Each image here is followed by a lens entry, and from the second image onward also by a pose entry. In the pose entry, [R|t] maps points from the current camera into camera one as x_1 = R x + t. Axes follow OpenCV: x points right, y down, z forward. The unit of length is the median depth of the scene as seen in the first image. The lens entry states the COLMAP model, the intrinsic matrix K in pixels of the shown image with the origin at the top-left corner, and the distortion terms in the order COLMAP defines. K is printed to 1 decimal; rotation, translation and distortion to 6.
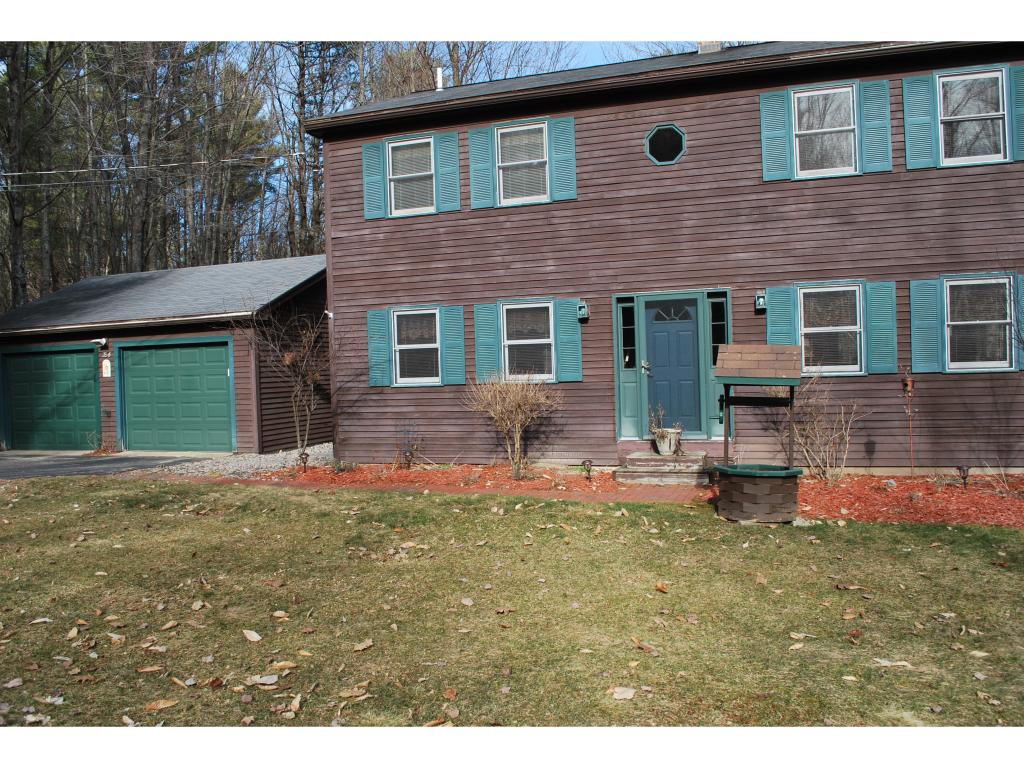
lens RADIAL K [[828.7, 0, 505.2], [0, 828.7, 386.1], [0, 0, 1]] dist [-0.083993, 0.008074]
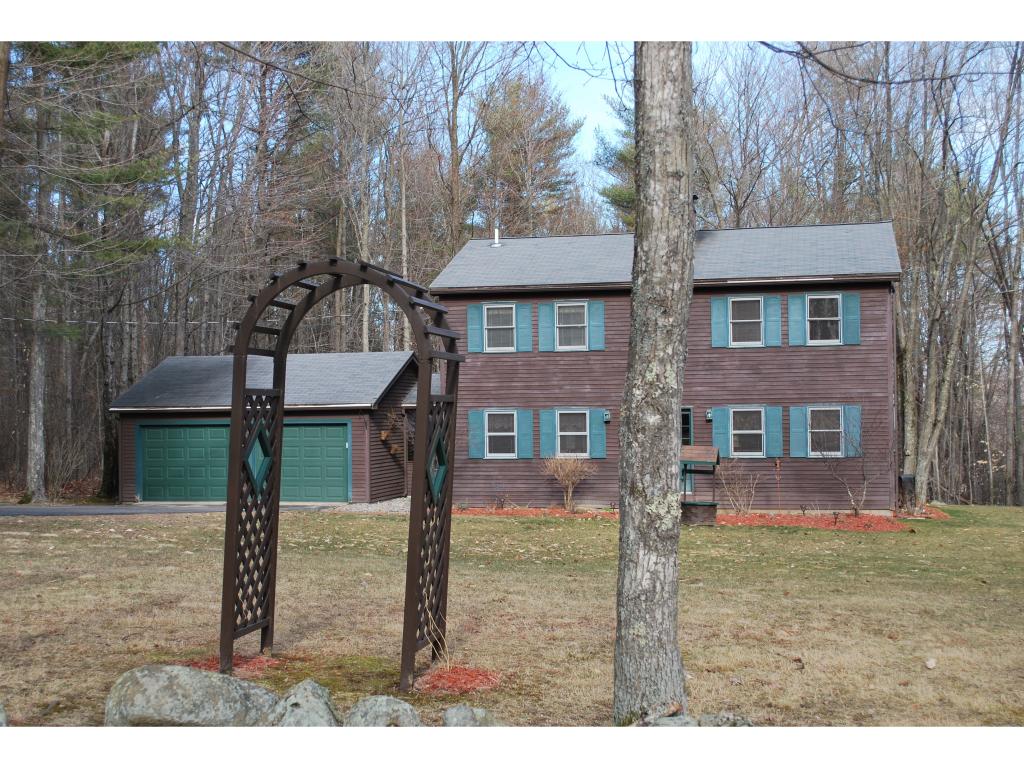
lens RADIAL K [[1328.6, 0, 513.5], [0, 1328.6, 377.3], [0, 0, 1]] dist [-0.037177, 0.000000]
pose [[0.994497, 0.021591, 0.102514, -0.376842], [-0.016756, 0.998717, -0.047786, -0.038133], [-0.103414, 0.045805, 0.993583, -1.684532]]
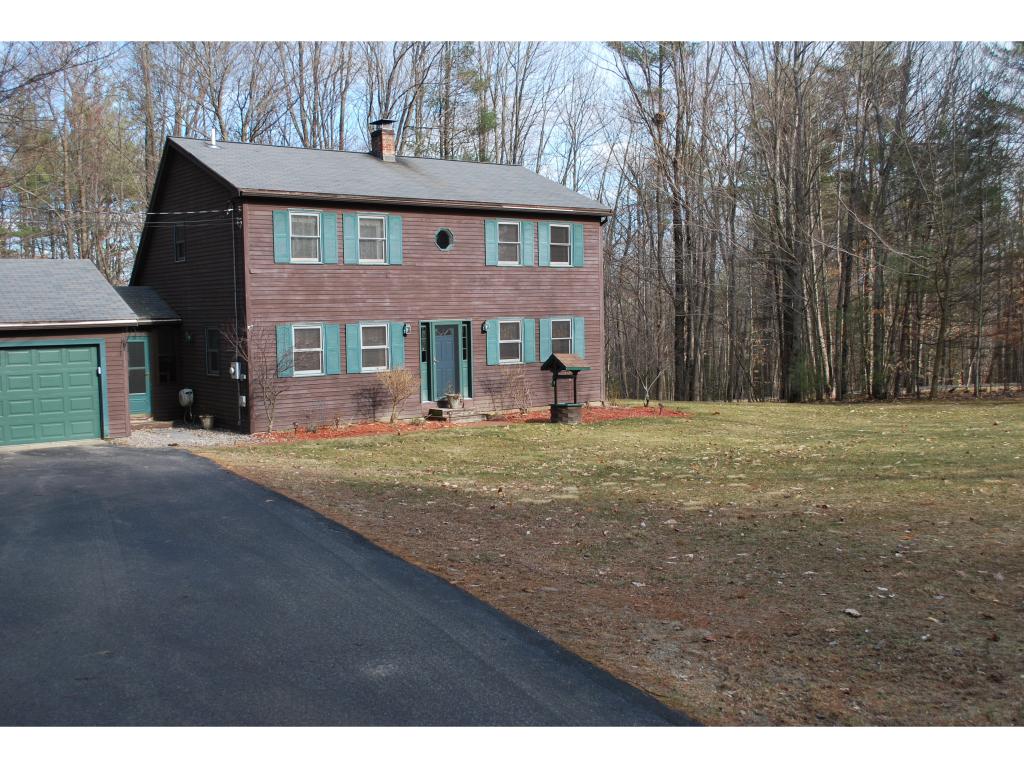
lens RADIAL K [[1066.6, 0, 509.0], [0, 1066.6, 387.5], [0, 0, 1]] dist [-0.057863, 0.000000]
pose [[0.542680, -0.039718, 0.839000, -1.672854], [0.020289, 0.999210, 0.034179, -0.041604], [-0.839694, -0.001525, 0.543057, -0.397681]]
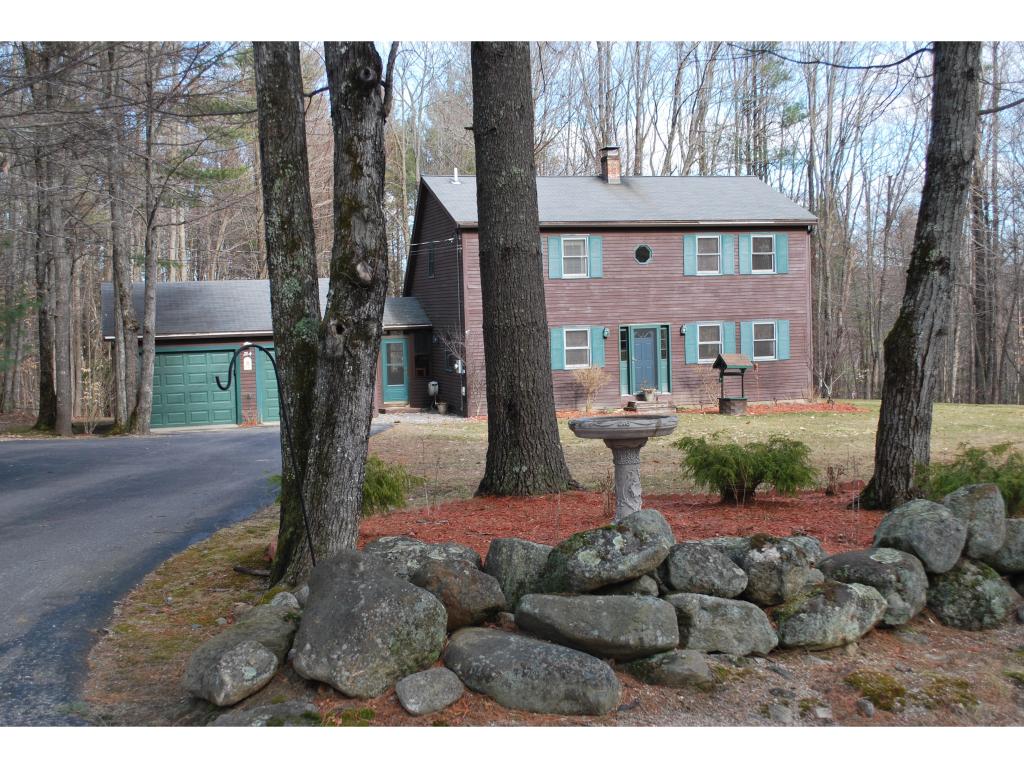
lens RADIAL K [[1328.6, 0, 514.0], [0, 1328.6, 384.9], [0, 0, 1]] dist [-0.037177, 0.000000]
pose [[0.808727, -0.024950, 0.587655, -2.011284], [0.017083, 0.999675, 0.018934, -0.028894], [-0.587937, -0.005274, 0.808890, -1.509615]]
